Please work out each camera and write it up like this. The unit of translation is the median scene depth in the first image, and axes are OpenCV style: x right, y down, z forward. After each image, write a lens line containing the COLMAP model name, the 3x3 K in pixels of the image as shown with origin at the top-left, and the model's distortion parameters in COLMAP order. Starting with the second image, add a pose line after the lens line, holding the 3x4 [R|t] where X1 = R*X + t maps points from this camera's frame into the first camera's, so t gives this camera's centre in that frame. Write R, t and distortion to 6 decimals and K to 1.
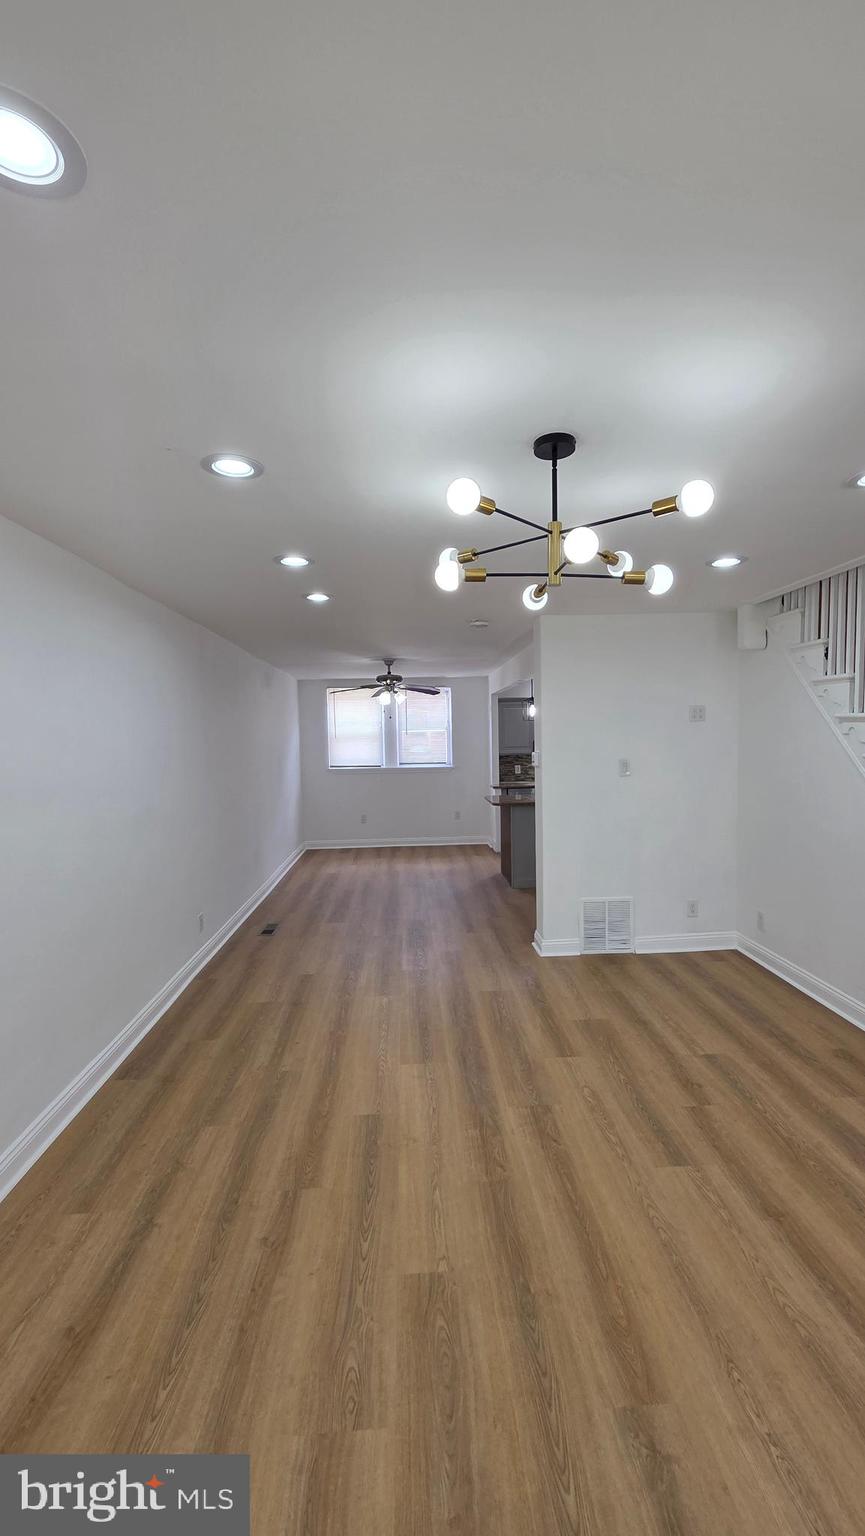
lens RADIAL K [[630.2, 0, 438.6], [0, 630.2, 771.7], [0, 0, 1]] dist [0.001877, -0.000194]
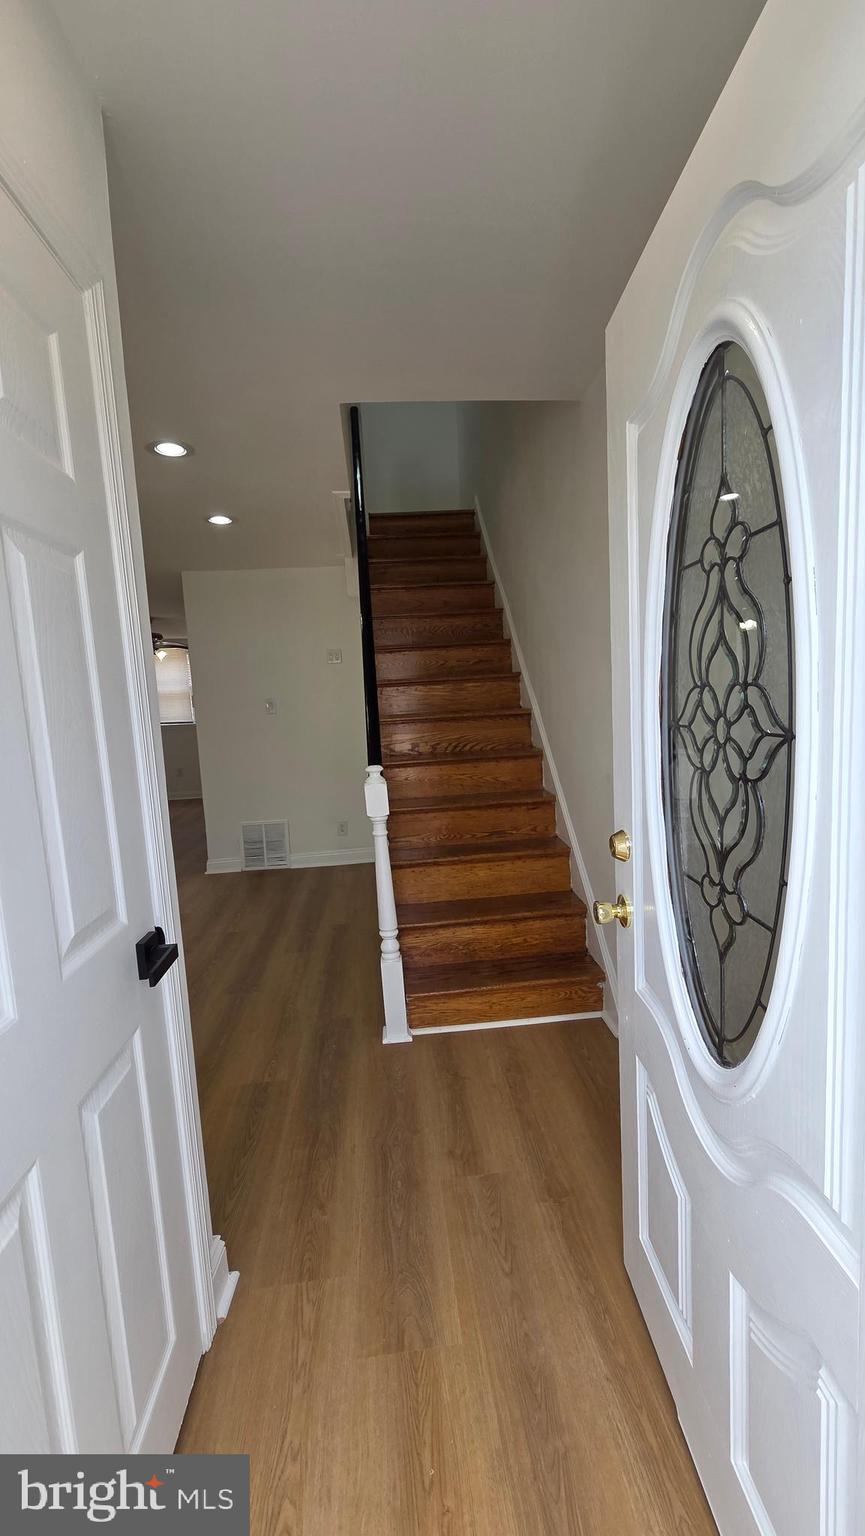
lens RADIAL K [[630.2, 0, 443.8], [0, 630.2, 767.4], [0, 0, 1]] dist [0.001877, -0.000194]
pose [[0.998402, -0.038079, 0.041746, 0.362830], [0.036104, 0.998238, 0.047085, 0.039804], [-0.043465, -0.045503, 0.998018, -0.099315]]
